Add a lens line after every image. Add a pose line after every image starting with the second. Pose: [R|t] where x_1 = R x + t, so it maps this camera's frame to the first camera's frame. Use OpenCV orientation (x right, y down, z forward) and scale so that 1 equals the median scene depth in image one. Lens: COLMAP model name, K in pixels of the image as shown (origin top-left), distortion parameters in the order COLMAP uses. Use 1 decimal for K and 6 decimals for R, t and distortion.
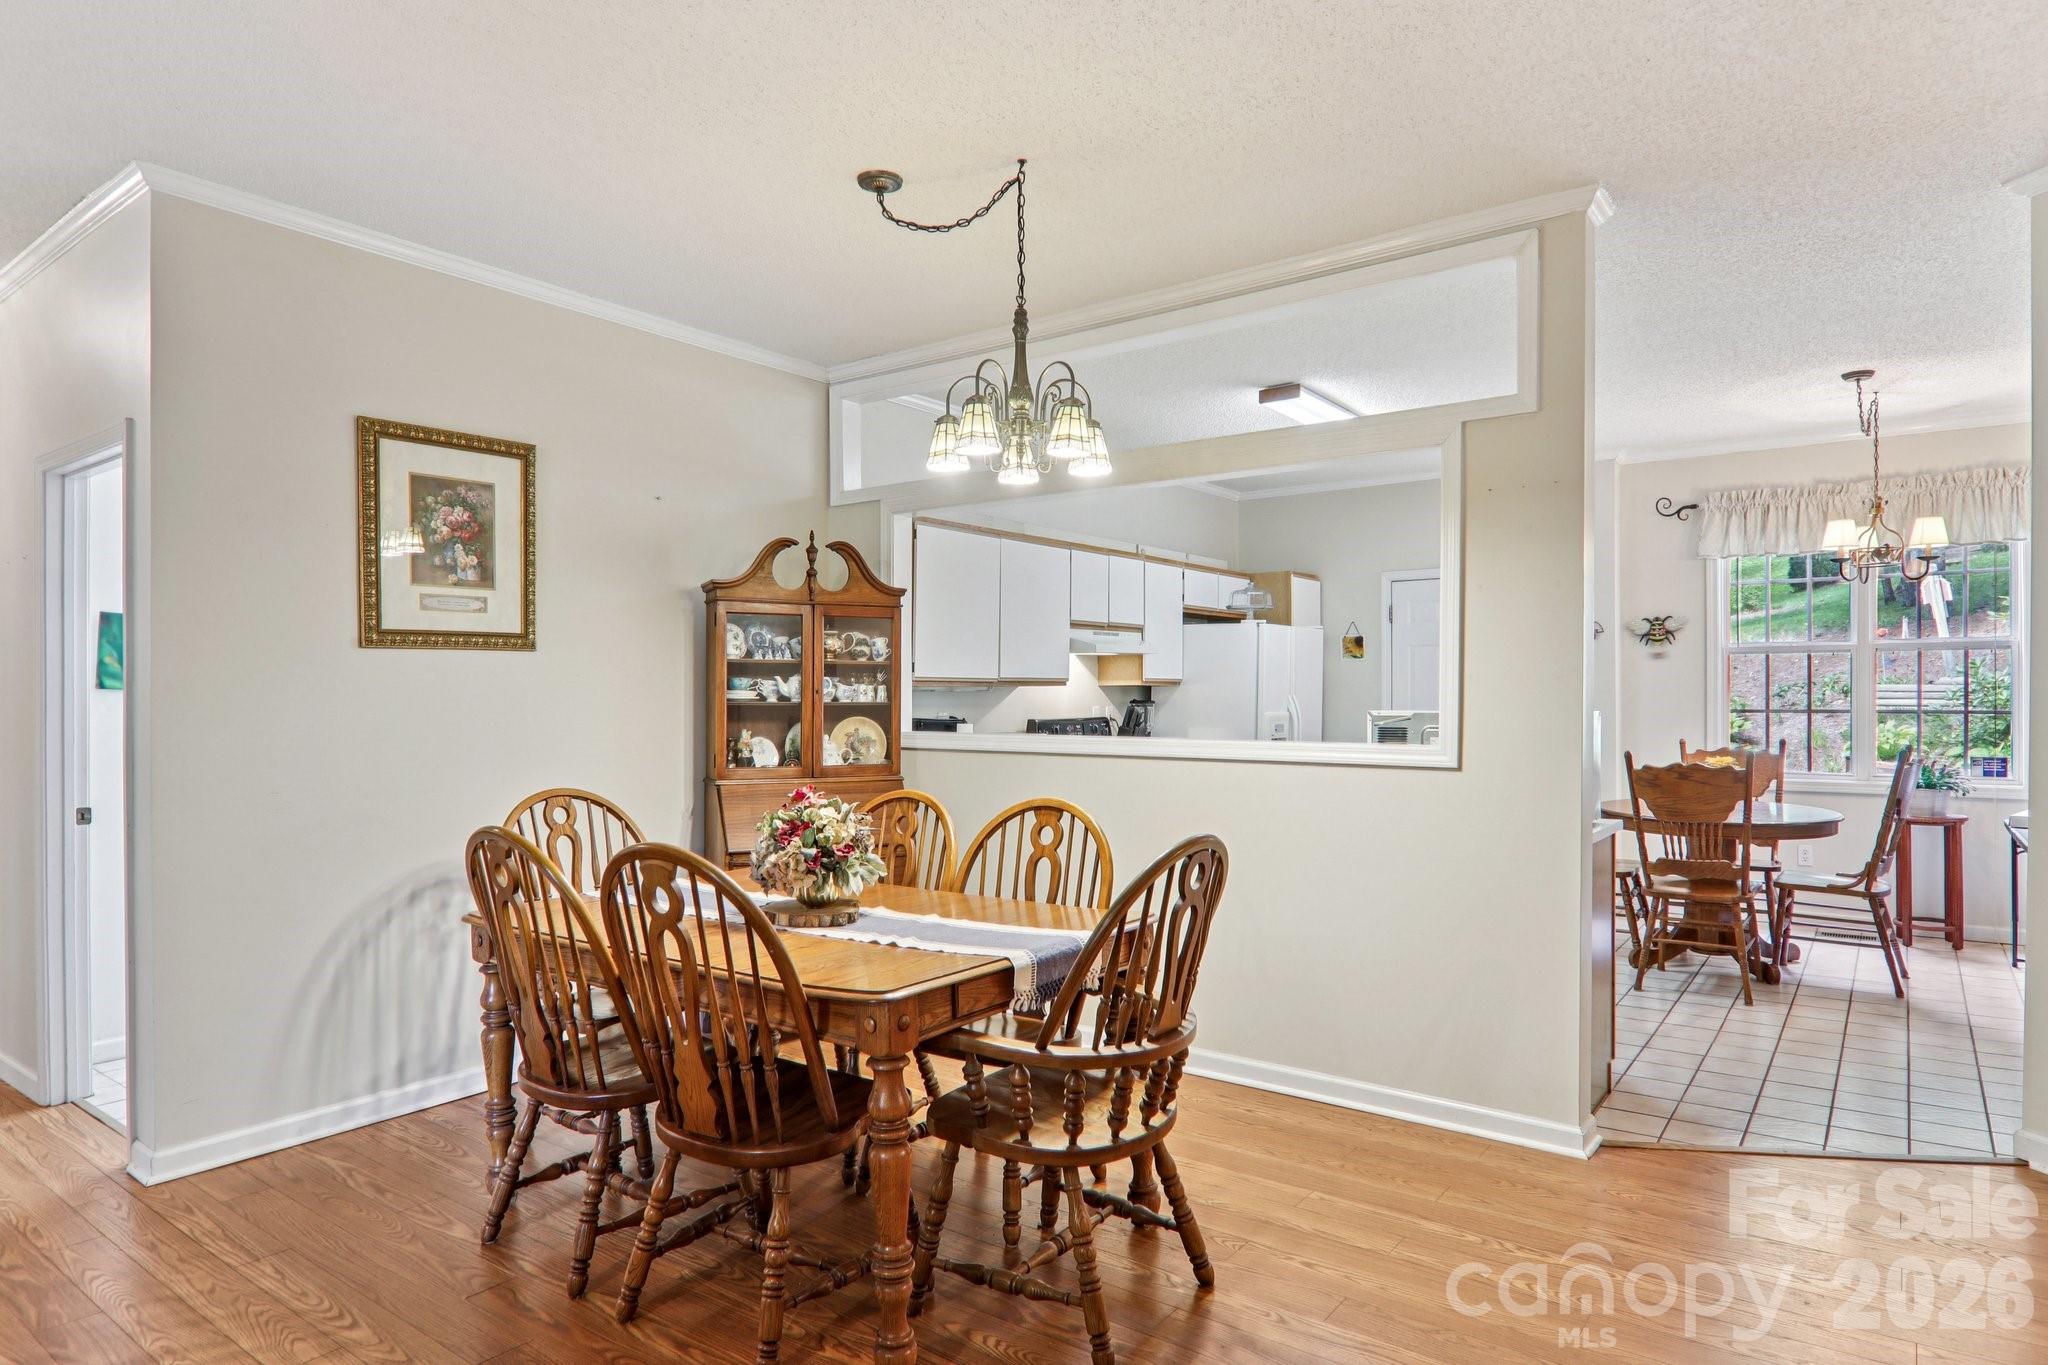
lens RADIAL K [[1187.0, 0, 1055.6], [0, 1187.0, 685.7], [0, 0, 1]] dist [0.012141, -0.022465]
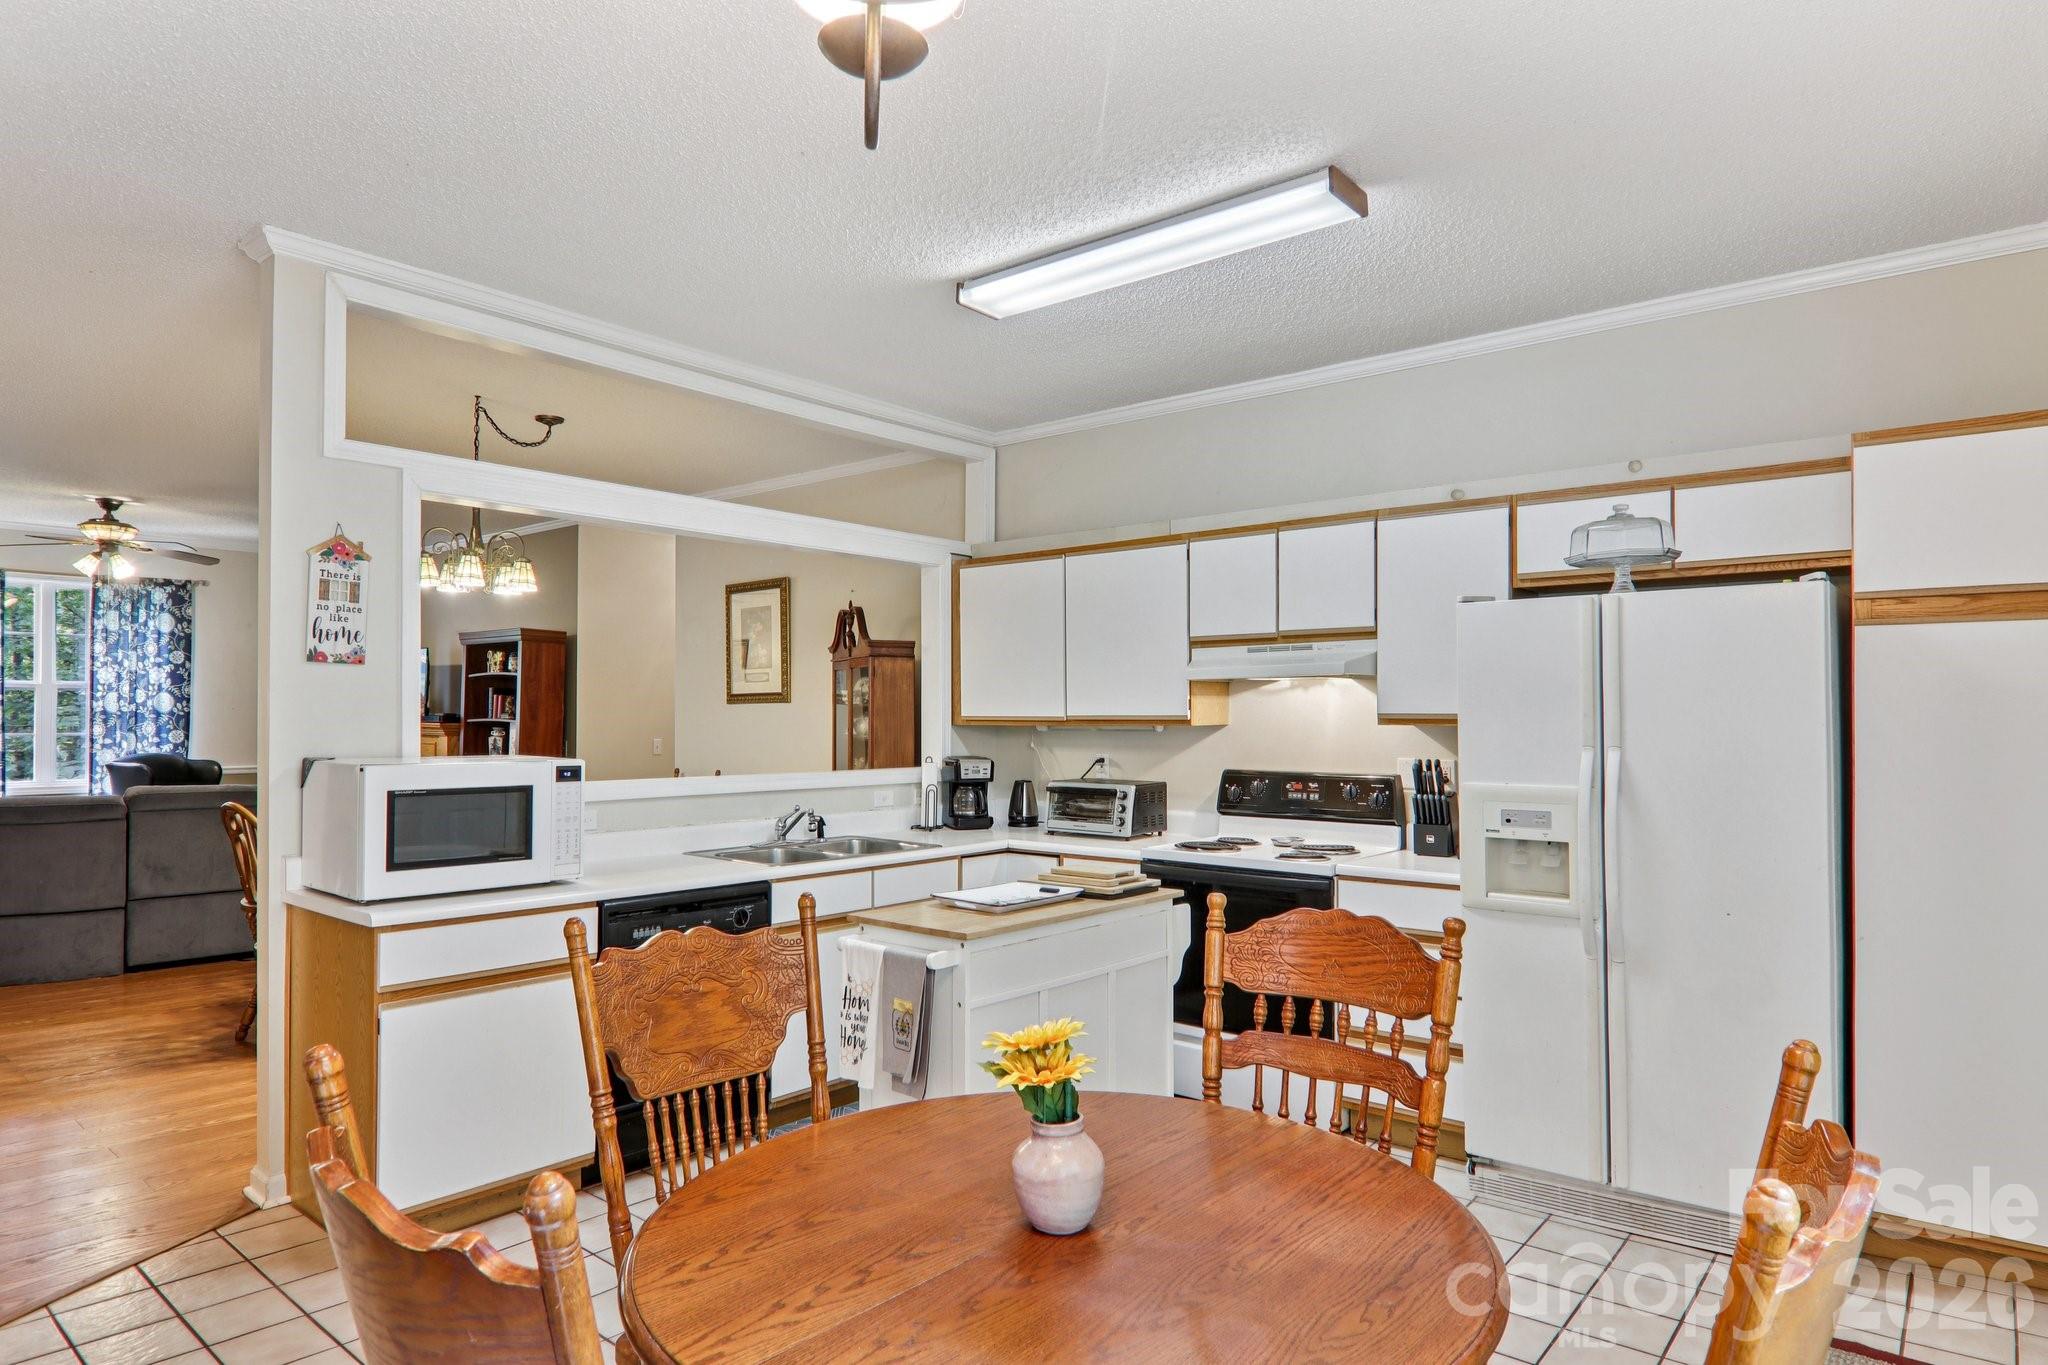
lens RADIAL K [[1187.0, 0, 1033.8], [0, 1187.0, 736.4], [0, 0, 1]] dist [0.012141, -0.022465]
pose [[-0.076520, 0.015478, -0.996948, 1.034124], [0.001314, 0.999880, 0.015423, -0.006452], [0.997067, -0.000130, -0.076531, 1.291021]]
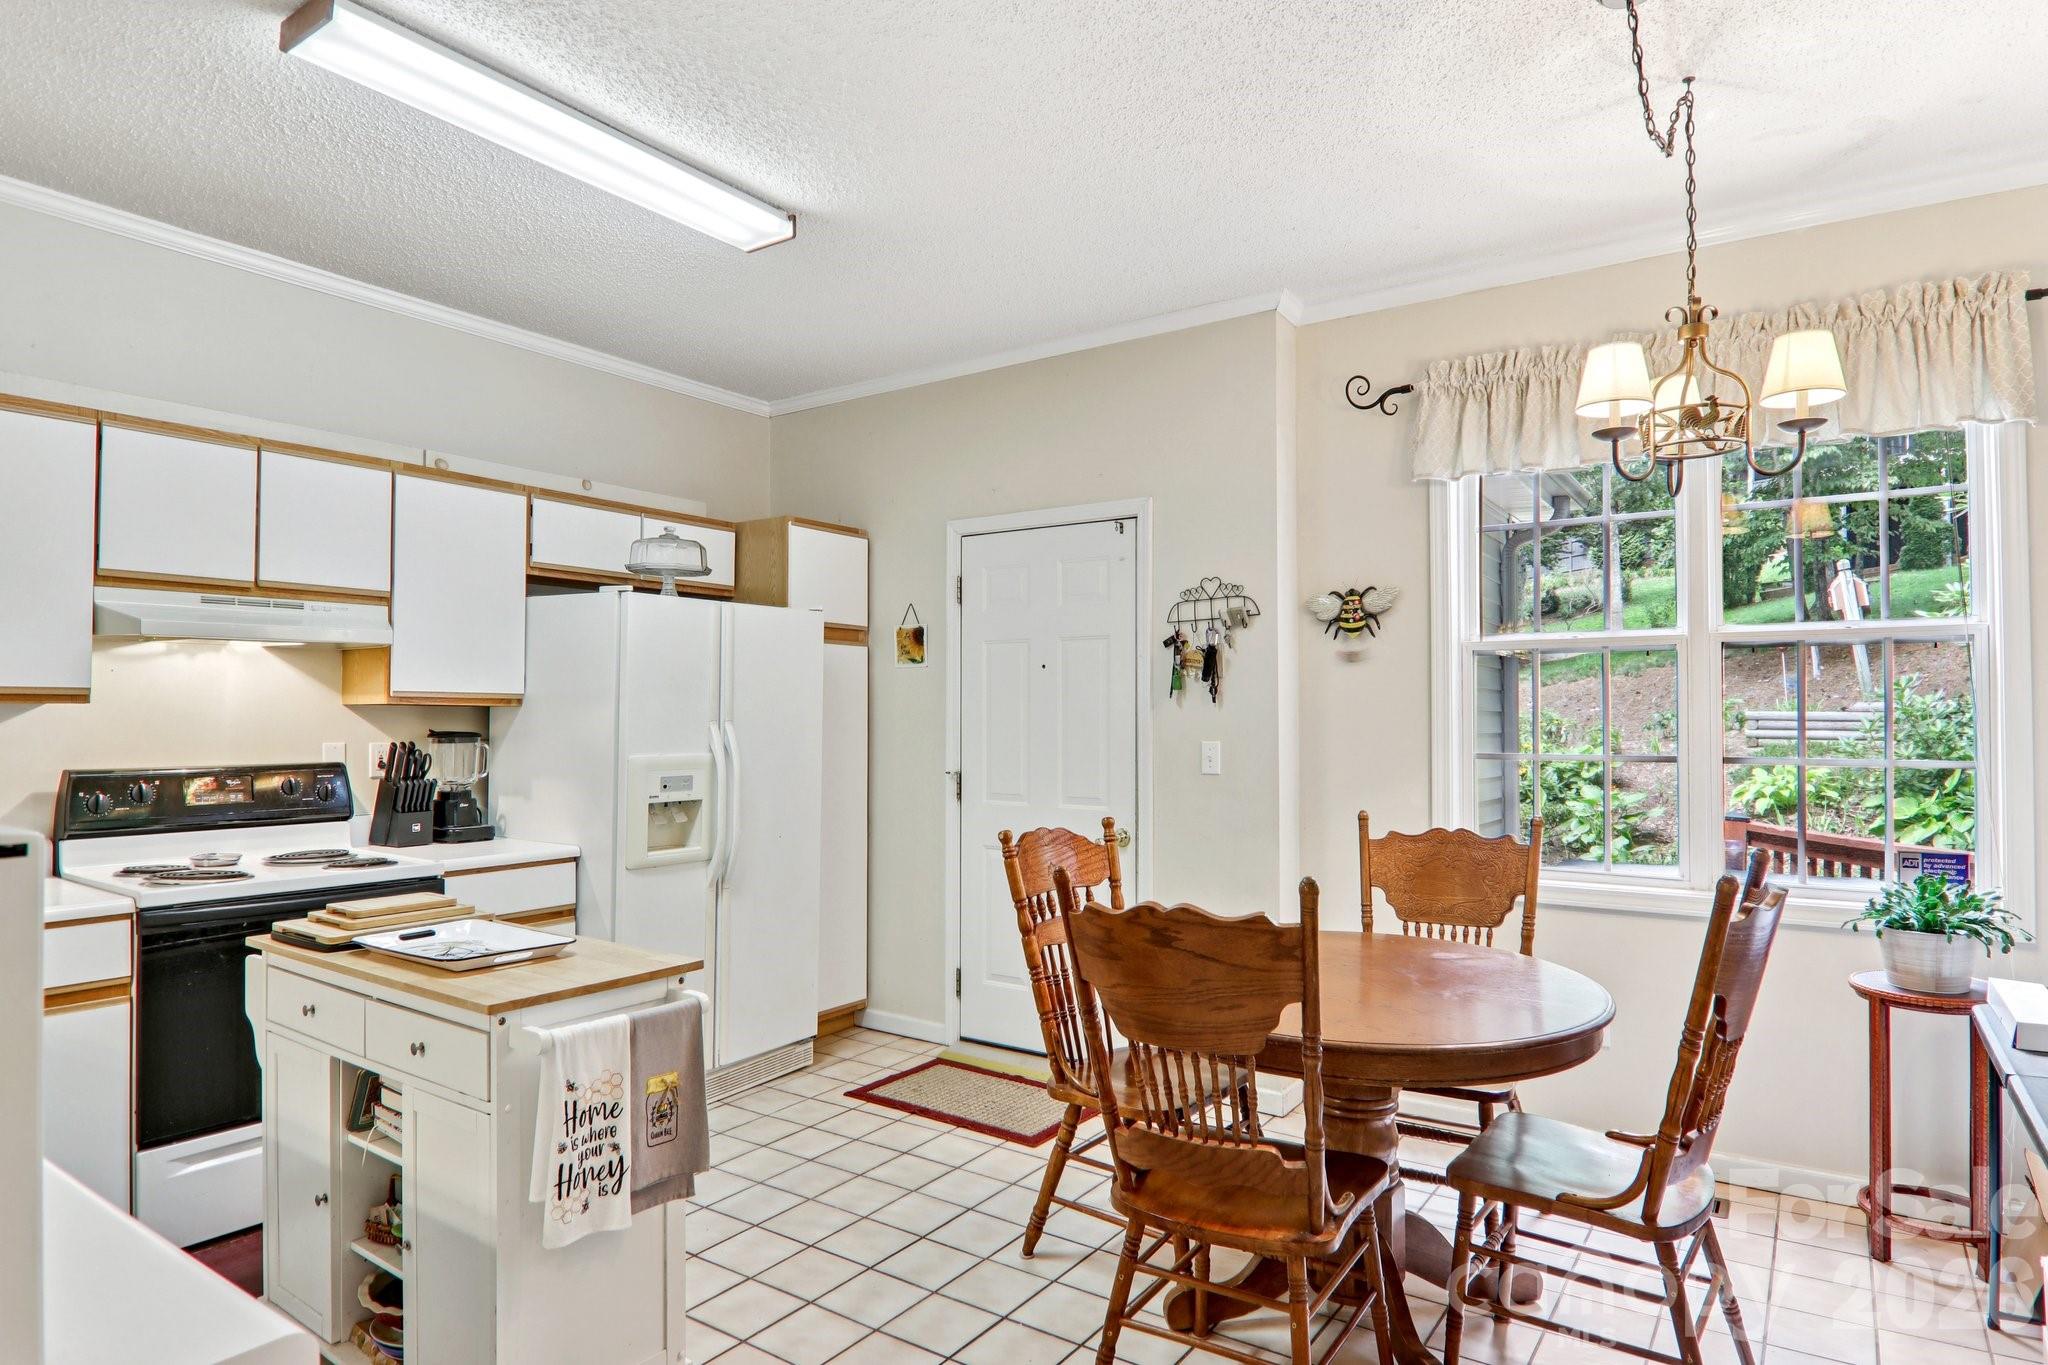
lens RADIAL K [[1187.0, 0, 1037.4], [0, 1187.0, 688.3], [0, 0, 1]] dist [0.012141, -0.022465]
pose [[0.999442, 0.004914, 0.033029, 0.512812], [-0.004304, 0.999820, -0.018490, 0.001674], [-0.033114, 0.018338, 0.999283, 0.667094]]
